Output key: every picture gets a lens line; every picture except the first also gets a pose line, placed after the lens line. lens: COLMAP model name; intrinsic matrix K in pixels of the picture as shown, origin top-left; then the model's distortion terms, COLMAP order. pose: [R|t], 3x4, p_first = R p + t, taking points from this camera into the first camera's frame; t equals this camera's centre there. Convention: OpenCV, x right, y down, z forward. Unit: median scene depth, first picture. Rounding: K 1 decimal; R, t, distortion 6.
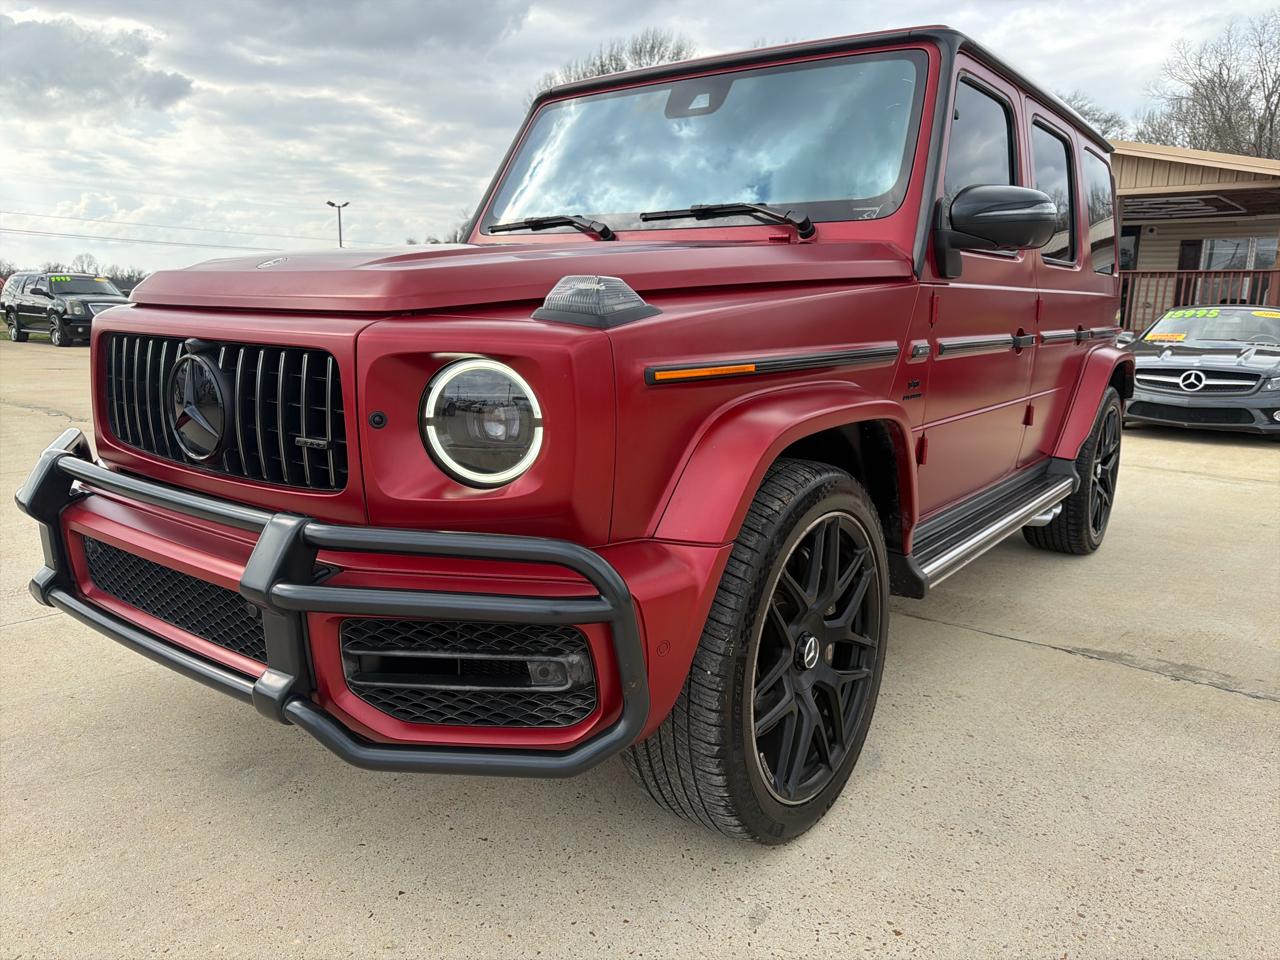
lens RADIAL K [[911.3, 0, 641.5], [0, 911.3, 488.8], [0, 0, 1]] dist [0.020680, -0.025259]
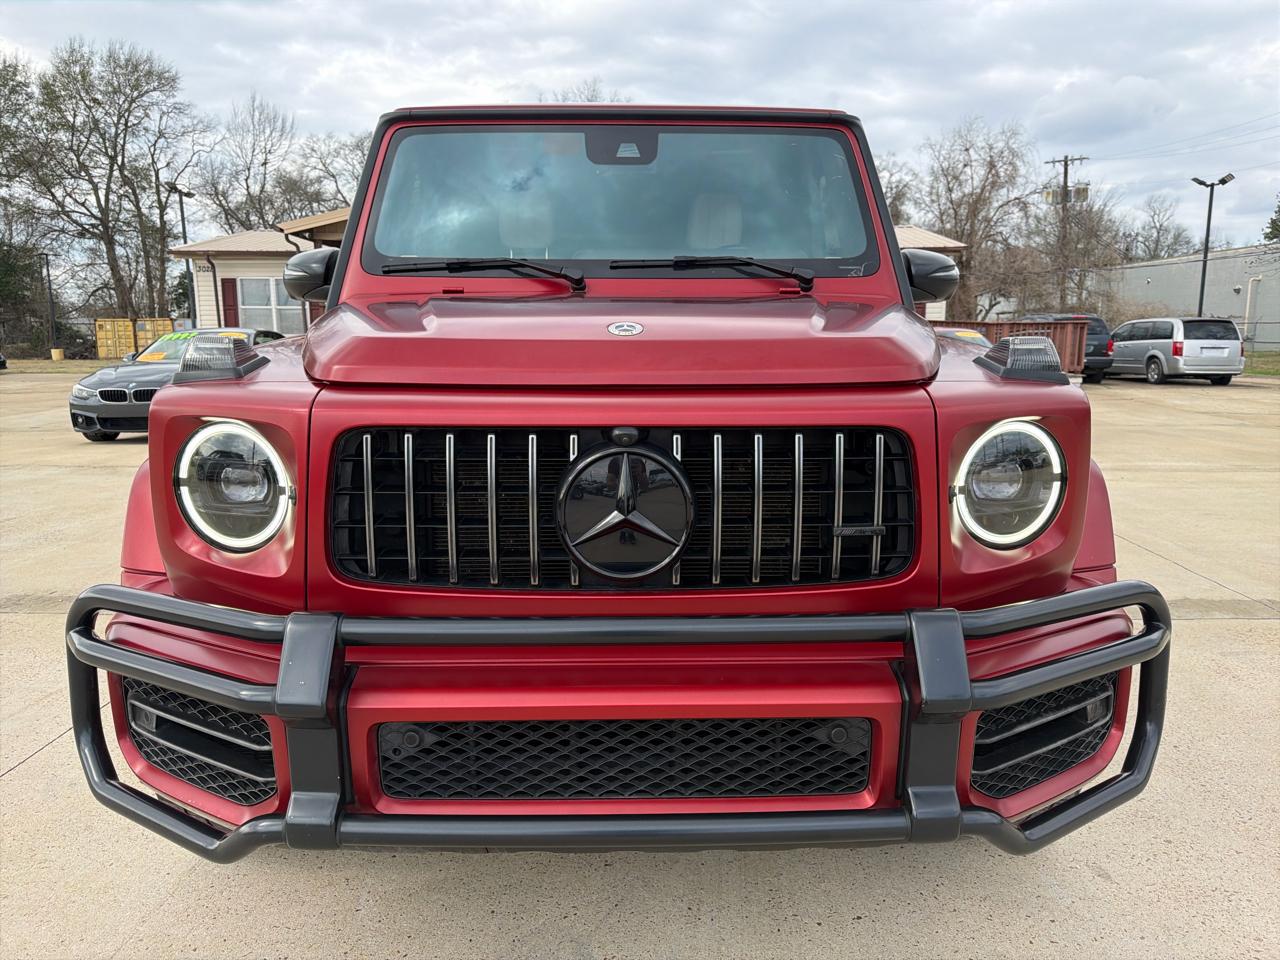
lens RADIAL K [[920.3, 0, 637.9], [0, 920.3, 475.3], [0, 0, 1]] dist [0.008615, -0.002416]
pose [[0.790355, -0.107343, 0.603172, -0.446774], [0.133744, 0.991015, 0.001115, -0.054374], [-0.597872, 0.079790, 0.797611, 0.164389]]
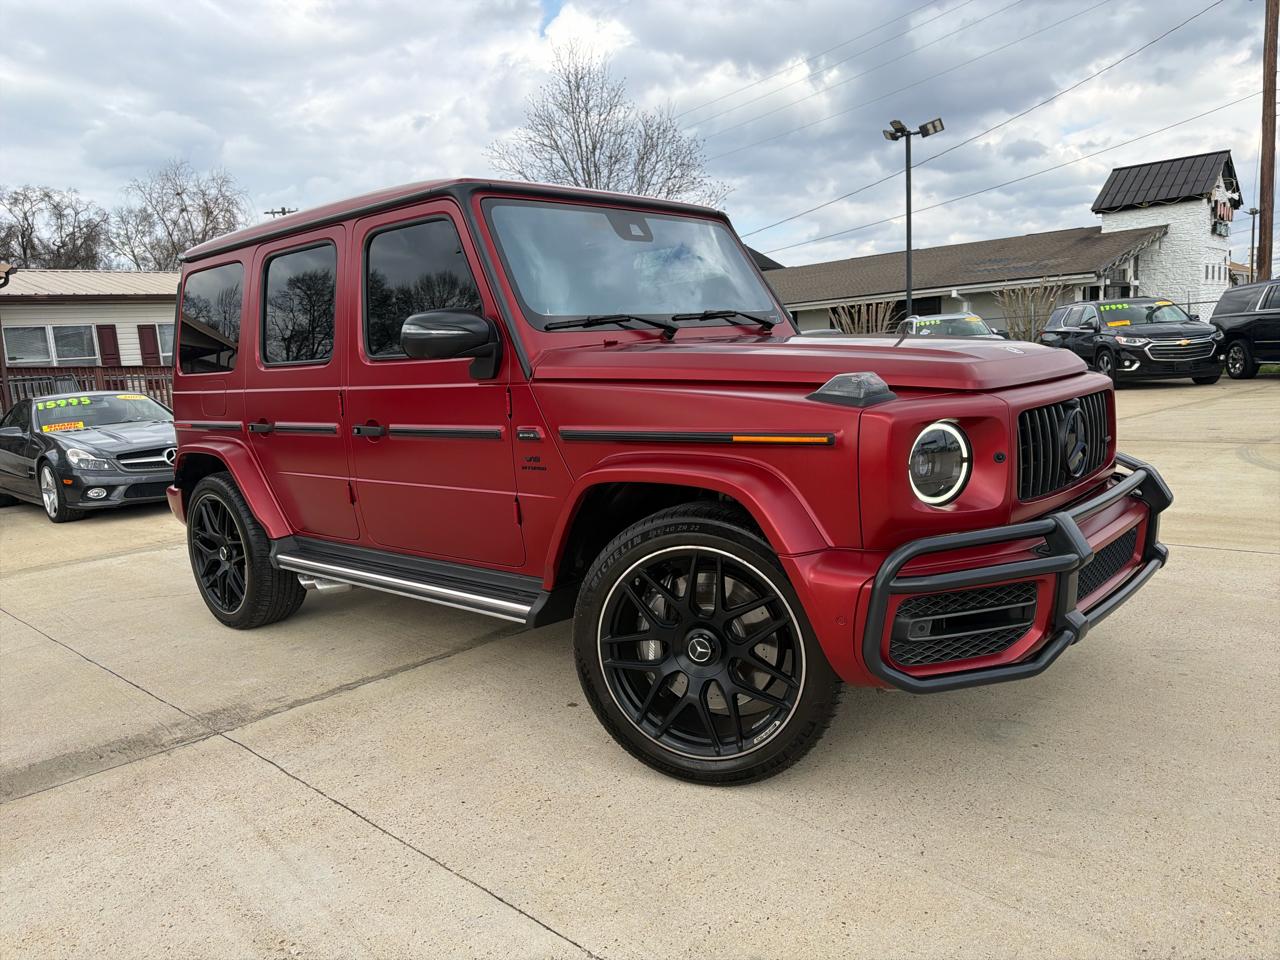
lens RADIAL K [[911.3, 0, 631.9], [0, 911.3, 483.5], [0, 0, 1]] dist [0.020680, -0.025259]
pose [[0.099846, -0.163251, 0.981519, -0.978931], [0.262551, 0.955810, 0.132267, -0.196717], [-0.959738, 0.244493, 0.138296, 0.709141]]
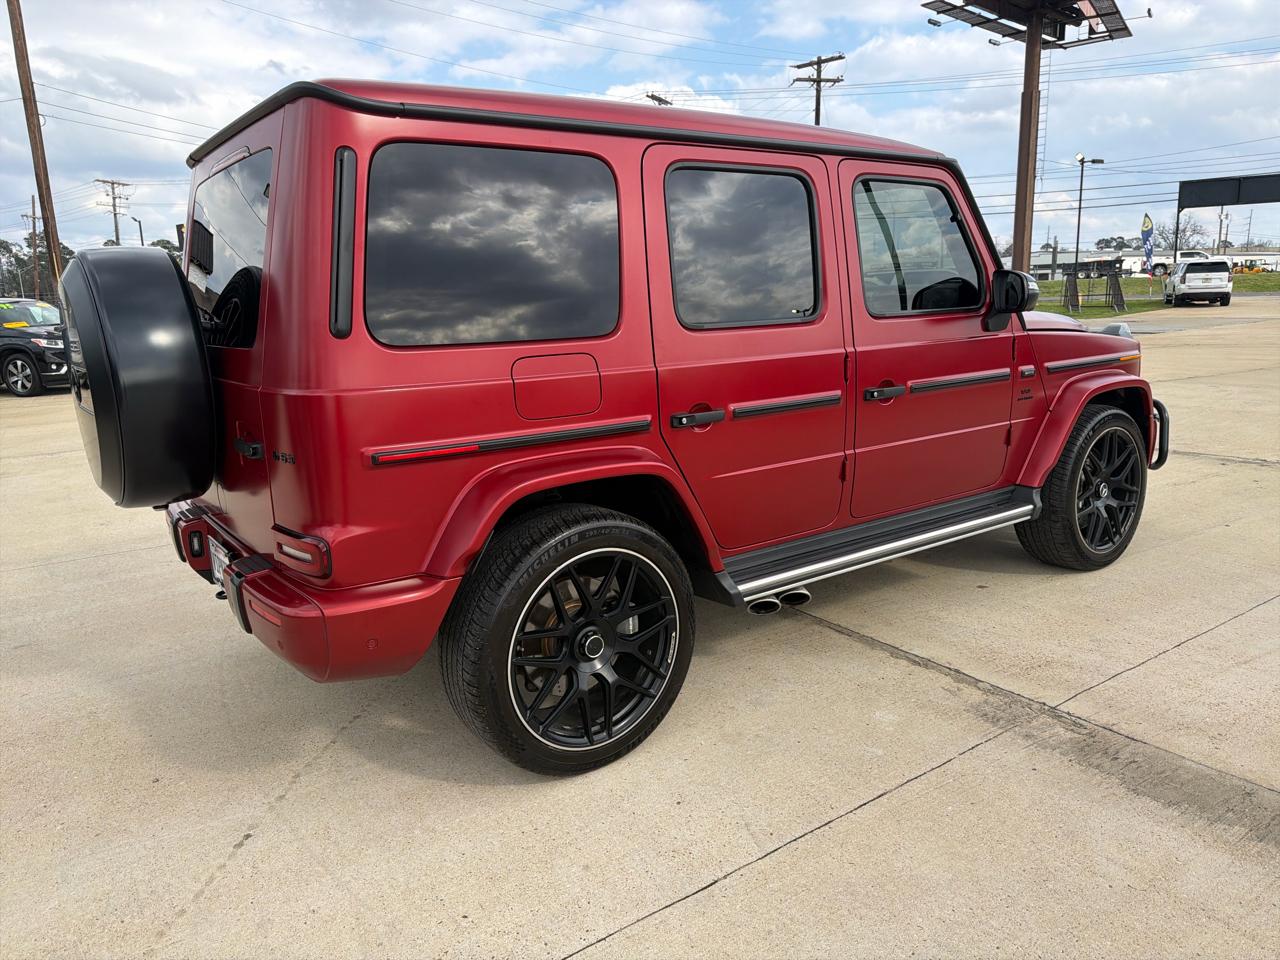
lens RADIAL K [[911.3, 0, 647.7], [0, 911.3, 479.5], [0, 0, 1]] dist [0.020680, -0.025259]
pose [[-0.956175, -0.044204, 0.289441, -0.089291], [0.074834, 0.918811, 0.387539, -0.484599], [-0.283072, 0.392215, -0.875236, 1.991879]]
